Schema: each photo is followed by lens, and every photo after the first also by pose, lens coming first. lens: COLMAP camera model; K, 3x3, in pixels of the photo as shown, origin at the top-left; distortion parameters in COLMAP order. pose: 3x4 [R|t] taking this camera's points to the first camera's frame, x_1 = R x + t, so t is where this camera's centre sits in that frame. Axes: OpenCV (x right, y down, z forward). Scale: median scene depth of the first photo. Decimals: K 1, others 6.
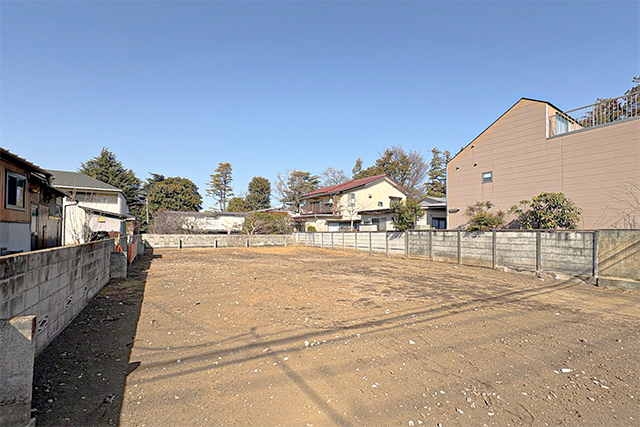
lens RADIAL K [[280.6, 0, 329.1], [0, 280.6, 230.6], [0, 0, 1]] dist [0.003945, 0.000129]
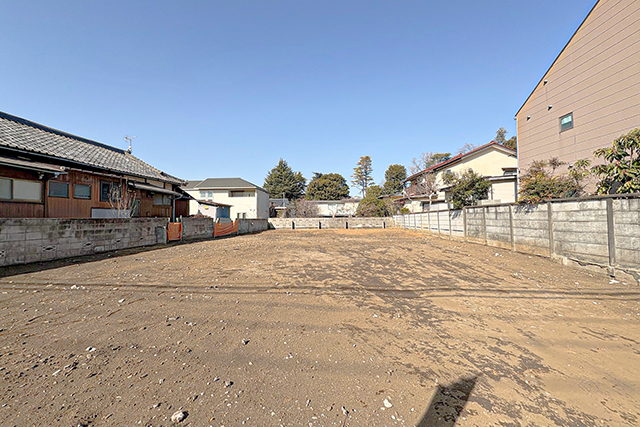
lens RADIAL K [[259.4, 0, 320.0], [0, 259.4, 211.4], [0, 0, 1]] dist [0.004218, -0.000251]
pose [[0.828597, -0.028606, -0.559114, 0.391419], [0.019103, 0.999557, -0.022830, 0.021700], [0.559520, 0.008236, 0.828776, 0.154797]]
